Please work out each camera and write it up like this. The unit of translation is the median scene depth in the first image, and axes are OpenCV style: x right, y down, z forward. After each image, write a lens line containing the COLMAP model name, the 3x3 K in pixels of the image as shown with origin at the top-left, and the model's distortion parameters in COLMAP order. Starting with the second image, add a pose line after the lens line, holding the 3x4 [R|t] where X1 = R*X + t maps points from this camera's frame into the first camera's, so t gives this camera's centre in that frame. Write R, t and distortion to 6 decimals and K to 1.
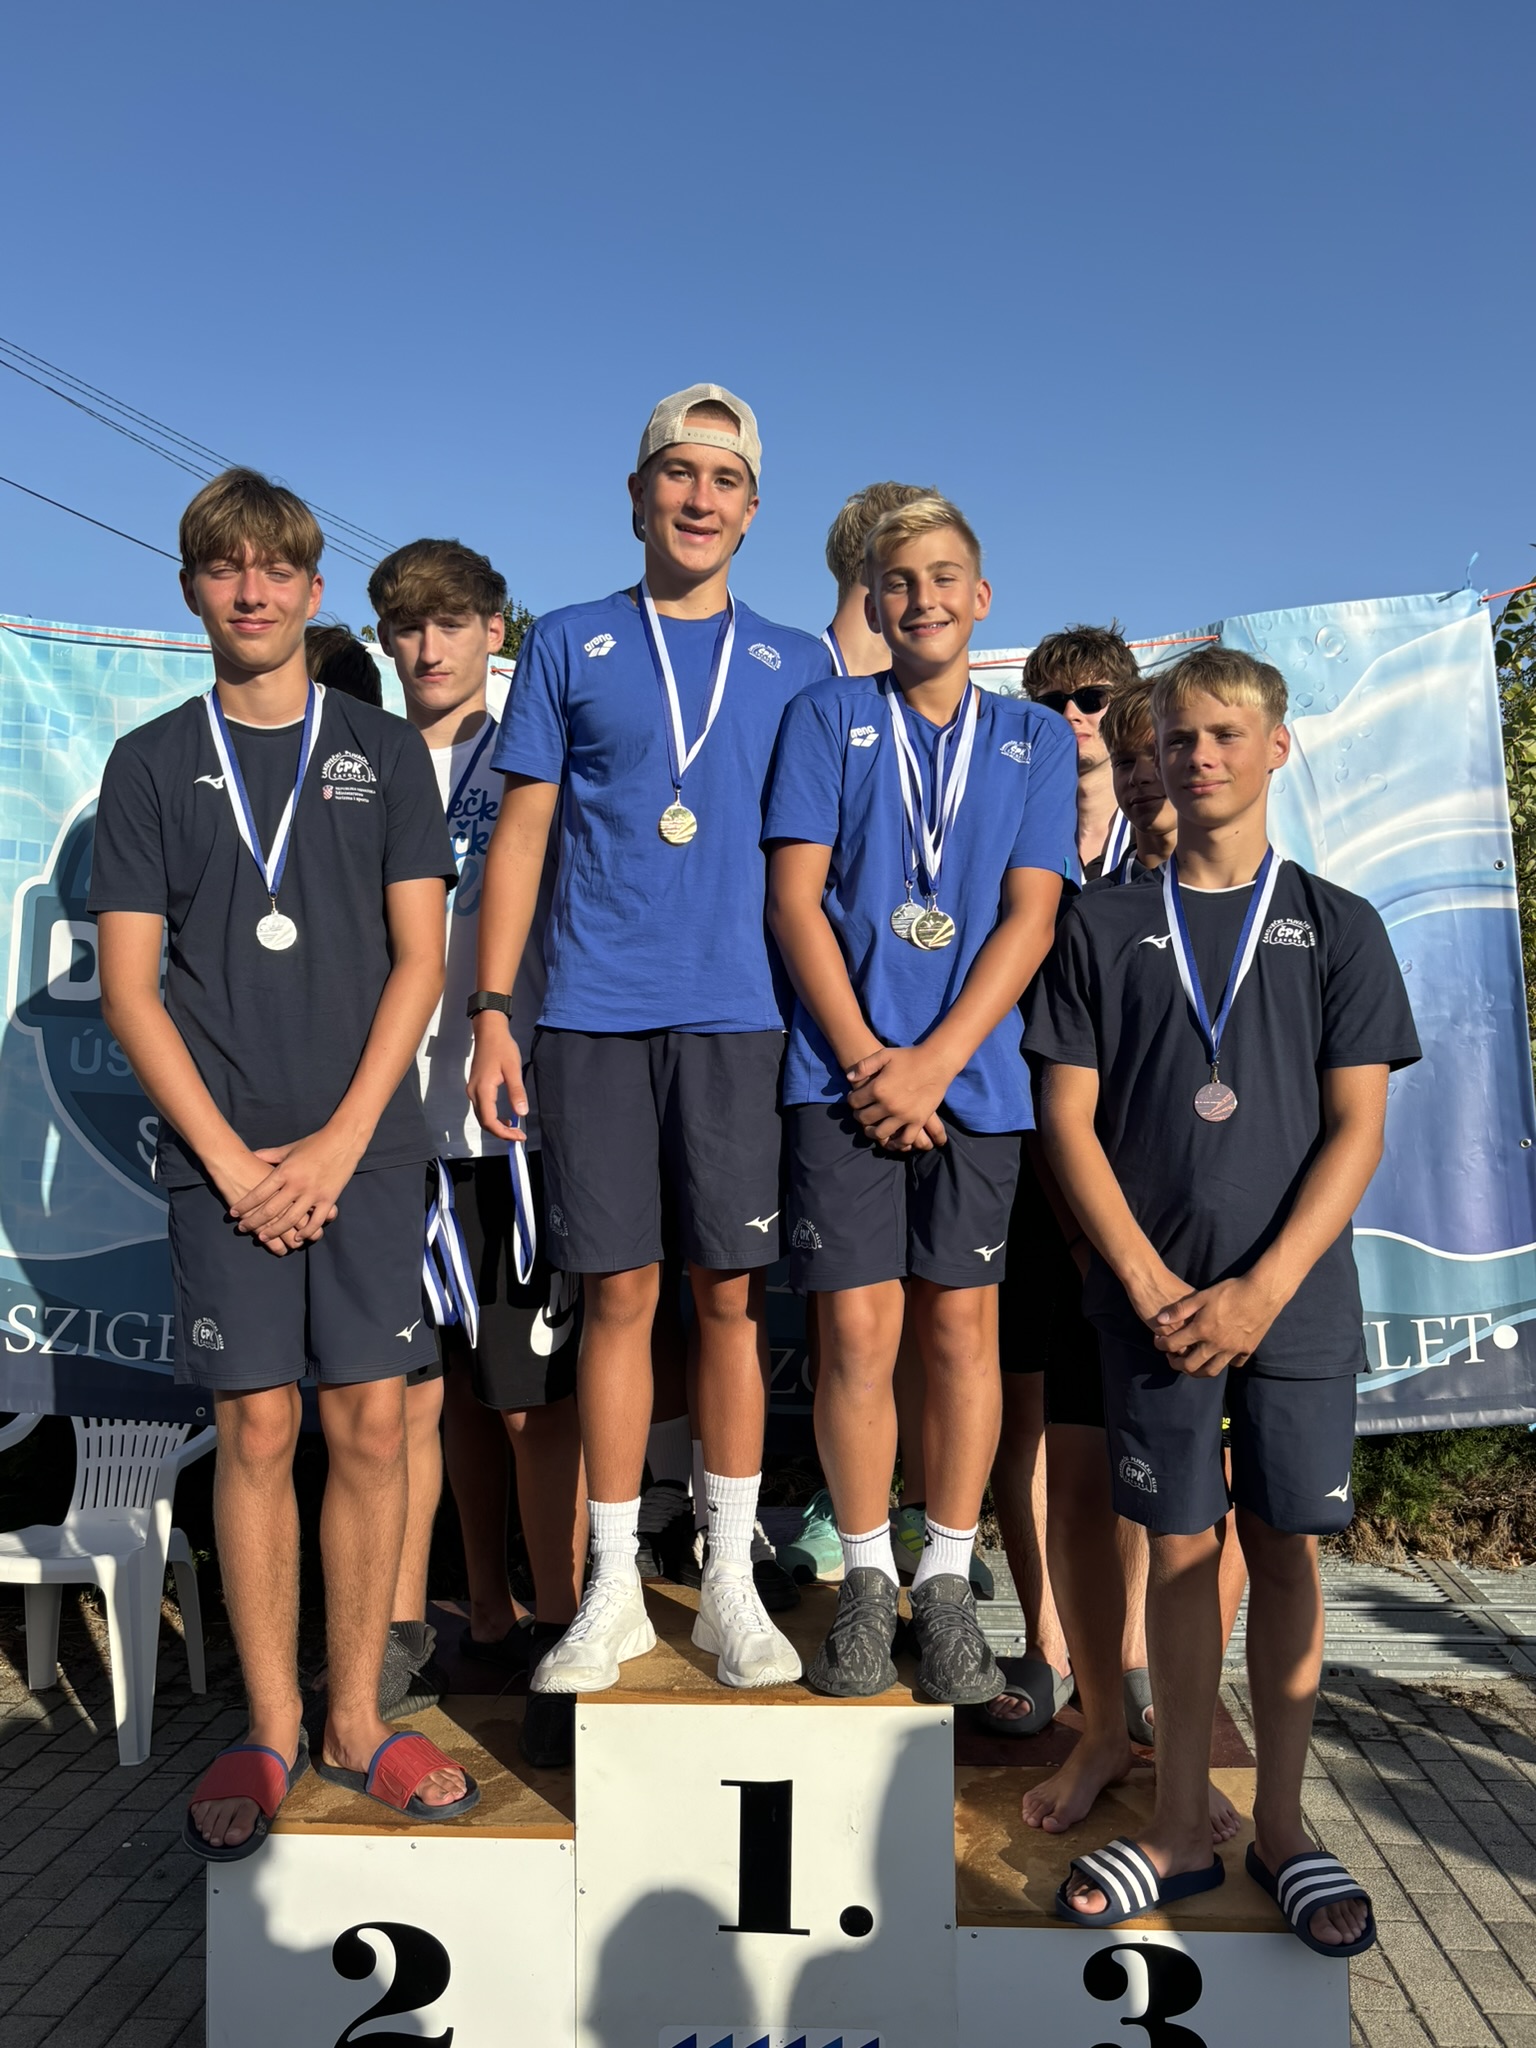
lens RADIAL K [[1687.8, 0, 760.8], [0, 1687.8, 974.6], [0, 0, 1]] dist [0.000159, -0.013015]
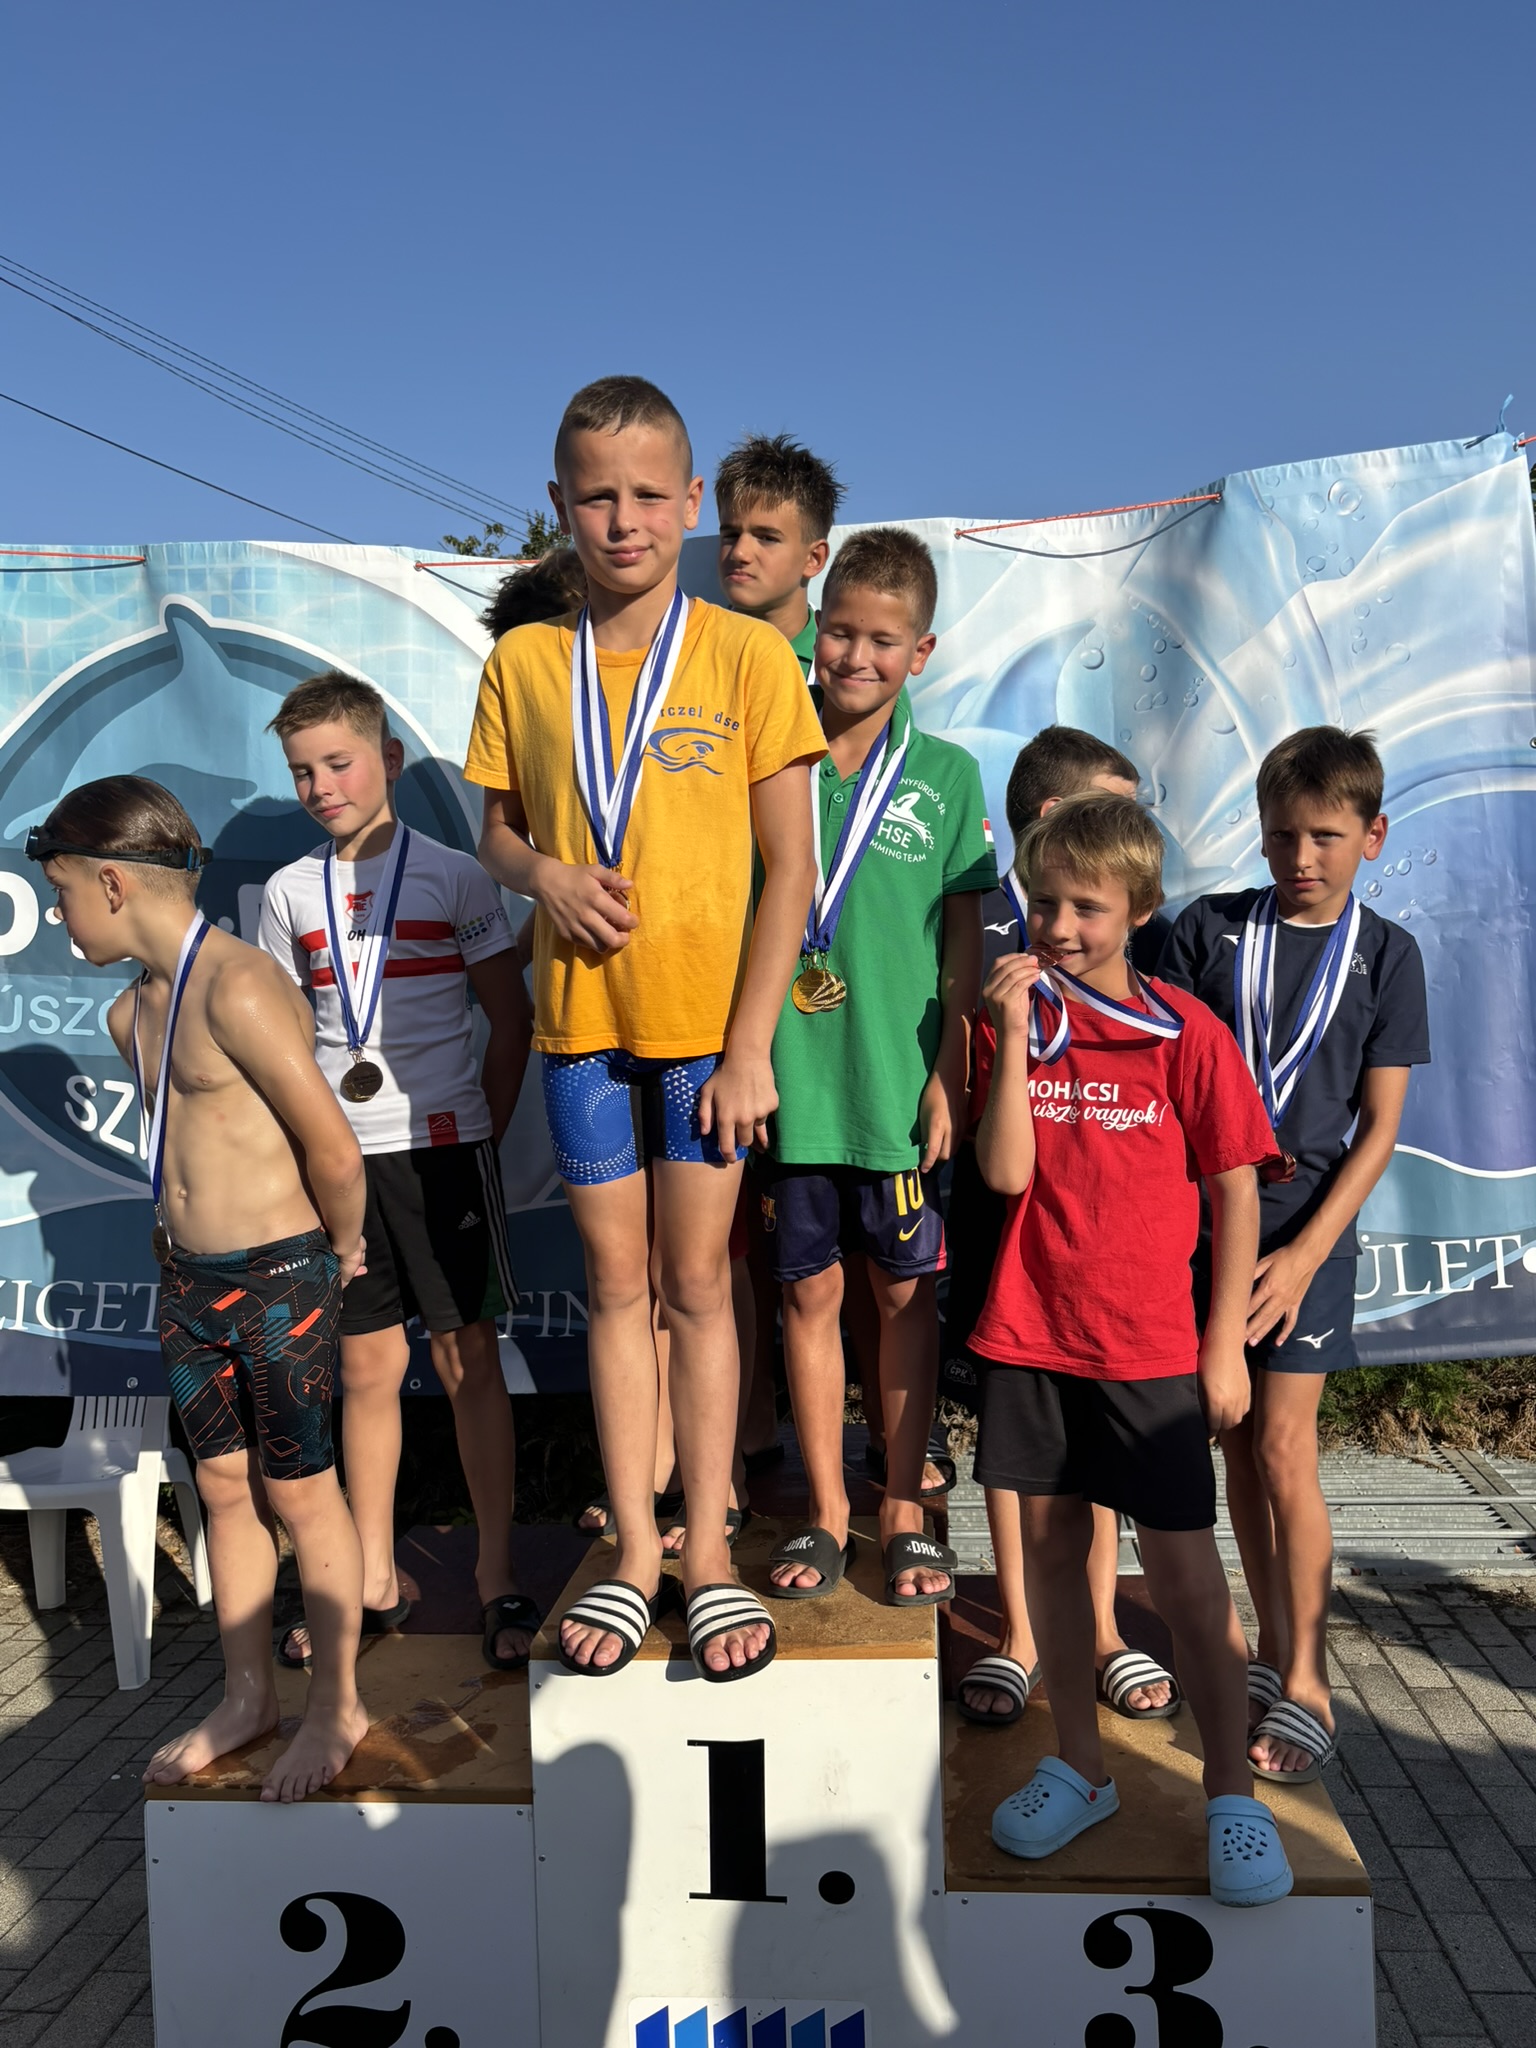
lens RADIAL K [[1592.2, 0, 767.5], [0, 1592.2, 984.5], [0, 0, 1]] dist [0.012740, -0.003621]
pose [[0.999267, -0.020008, -0.032642, 0.052881], [0.022286, 0.997228, 0.070985, -0.005949], [0.031131, -0.071661, 0.996943, 0.126830]]
